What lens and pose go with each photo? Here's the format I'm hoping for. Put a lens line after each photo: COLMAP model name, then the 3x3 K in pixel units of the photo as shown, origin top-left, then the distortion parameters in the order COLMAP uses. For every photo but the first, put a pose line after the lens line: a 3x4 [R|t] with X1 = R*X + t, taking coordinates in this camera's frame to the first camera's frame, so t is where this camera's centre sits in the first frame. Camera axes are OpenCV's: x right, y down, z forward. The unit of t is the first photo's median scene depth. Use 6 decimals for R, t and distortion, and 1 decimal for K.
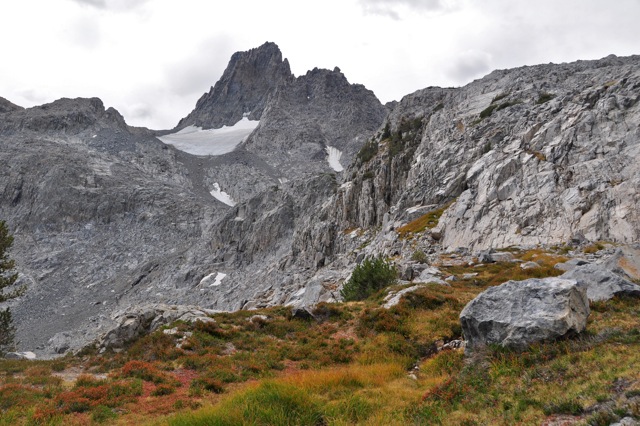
lens RADIAL K [[600.8, 0, 320.0], [0, 600.8, 213.0], [0, 0, 1]] dist [-0.049629, -0.007494]
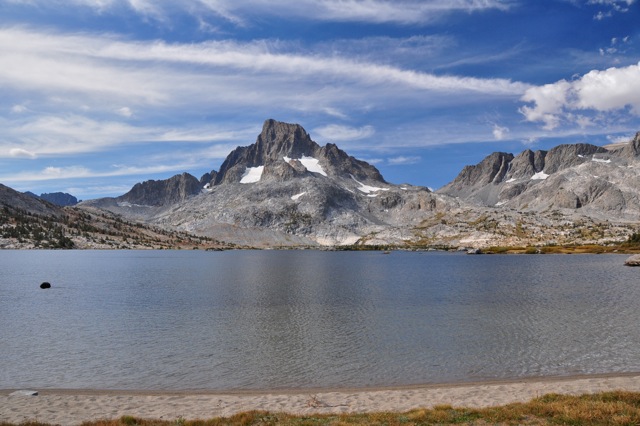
lens RADIAL K [[540.1, 0, 320.0], [0, 540.1, 213.0], [0, 0, 1]] dist [-0.135263, -0.003520]
pose [[0.836633, -0.038085, 0.546439, -2.575785], [-0.051096, 0.987804, 0.147078, -0.452067], [-0.545376, -0.150971, 0.824483, -2.270494]]
